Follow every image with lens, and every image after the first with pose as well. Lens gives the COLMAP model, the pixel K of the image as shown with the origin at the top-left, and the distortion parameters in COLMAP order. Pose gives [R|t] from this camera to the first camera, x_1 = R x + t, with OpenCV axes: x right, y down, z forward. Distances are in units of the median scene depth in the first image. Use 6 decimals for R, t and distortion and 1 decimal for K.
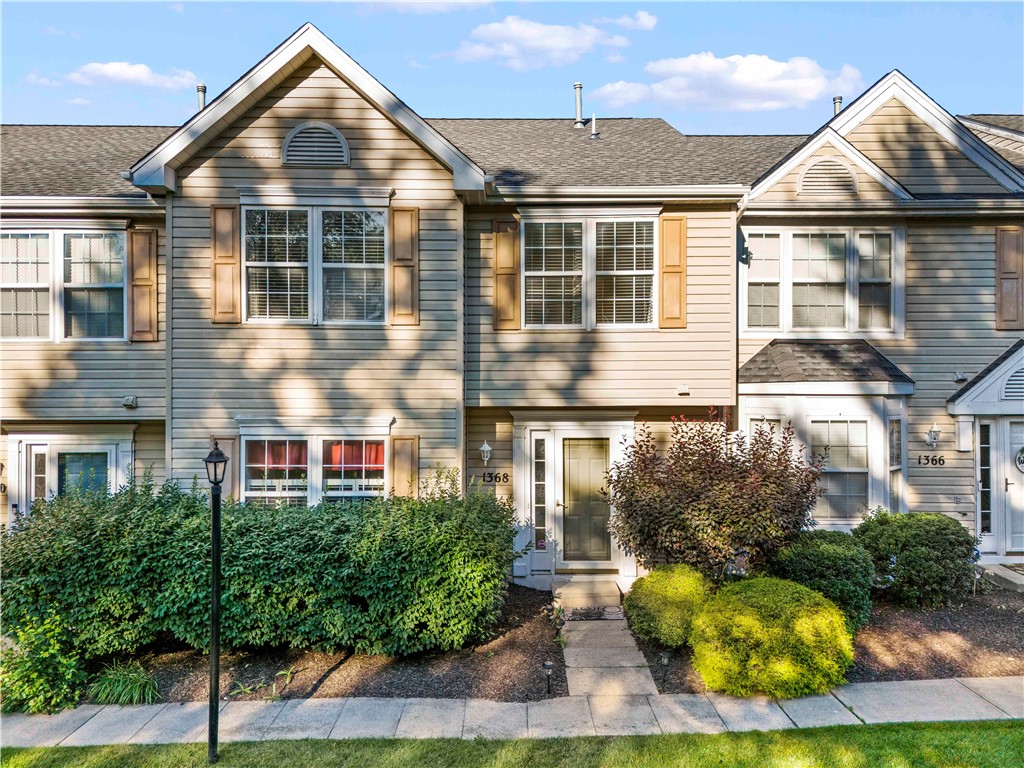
lens RADIAL K [[766.6, 0, 515.9], [0, 766.6, 387.2], [0, 0, 1]] dist [0.067160, -0.059140]
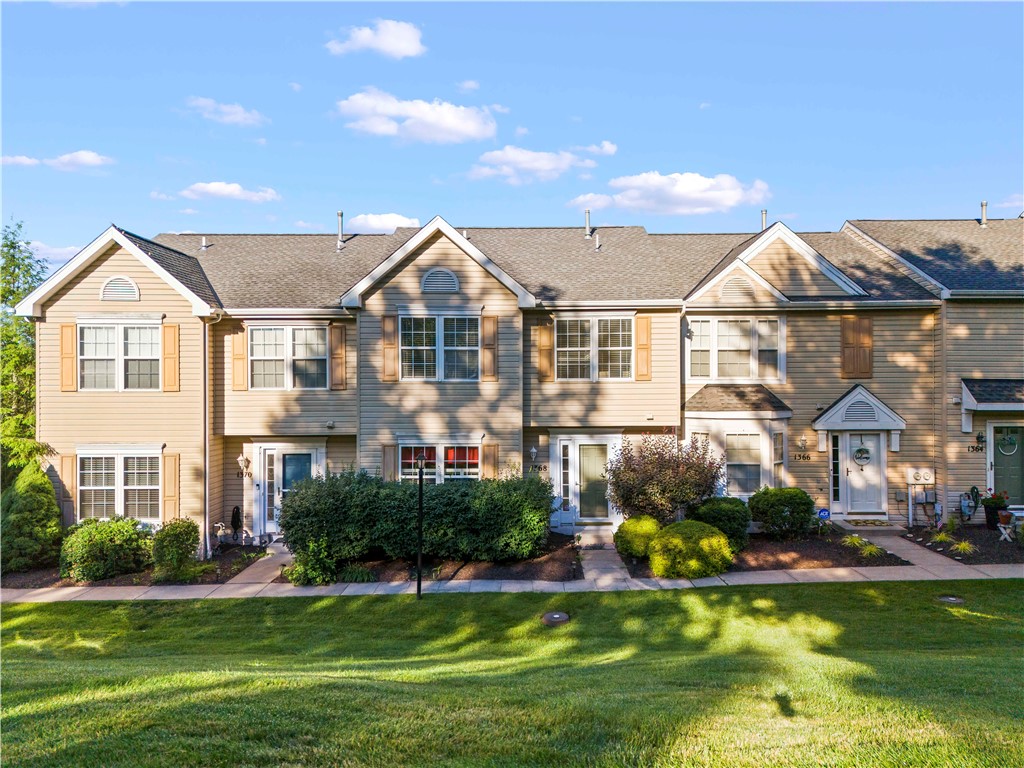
lens RADIAL K [[766.6, 0, 509.4], [0, 766.6, 379.2], [0, 0, 1]] dist [0.067160, -0.059140]
pose [[0.999791, -0.004384, -0.019946, -0.063459], [0.004312, 0.999984, -0.003655, -0.078839], [0.019962, 0.003569, 0.999794, -0.751393]]
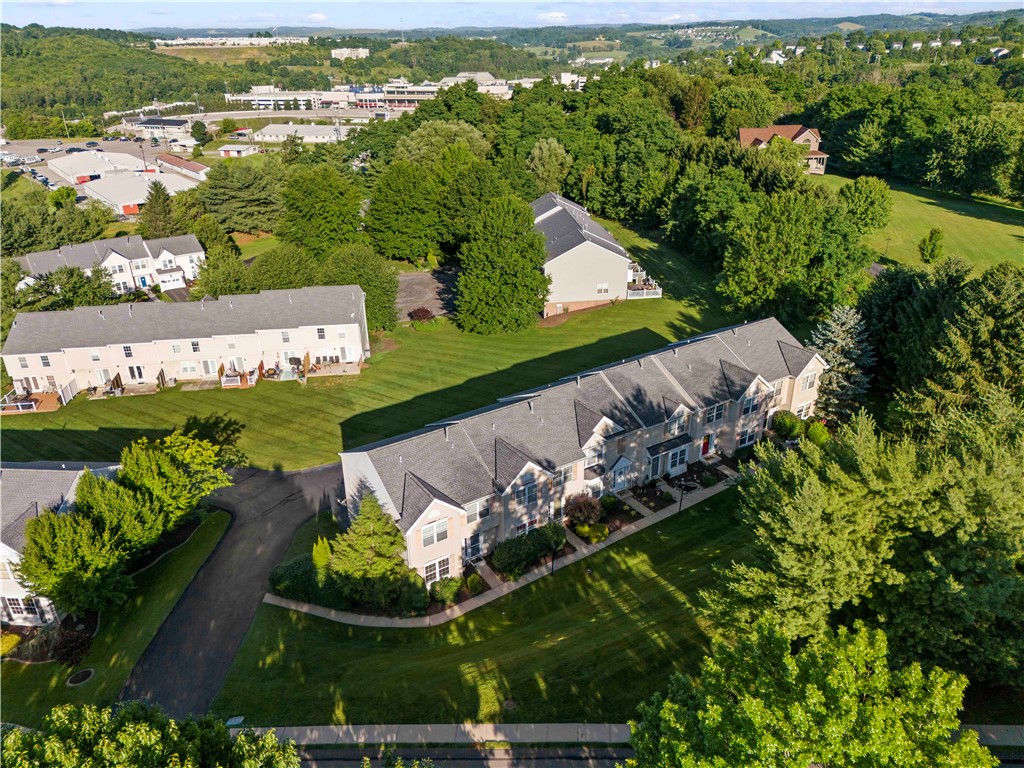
lens RADIAL K [[766.6, 0, 511.7], [0, 766.6, 382.3], [0, 0, 1]] dist [0.067160, -0.059140]
pose [[0.839706, -0.237730, 0.488241, -2.735901], [0.020194, 0.912133, 0.409396, -3.037817], [-0.542666, -0.333912, 0.770725, -2.783508]]
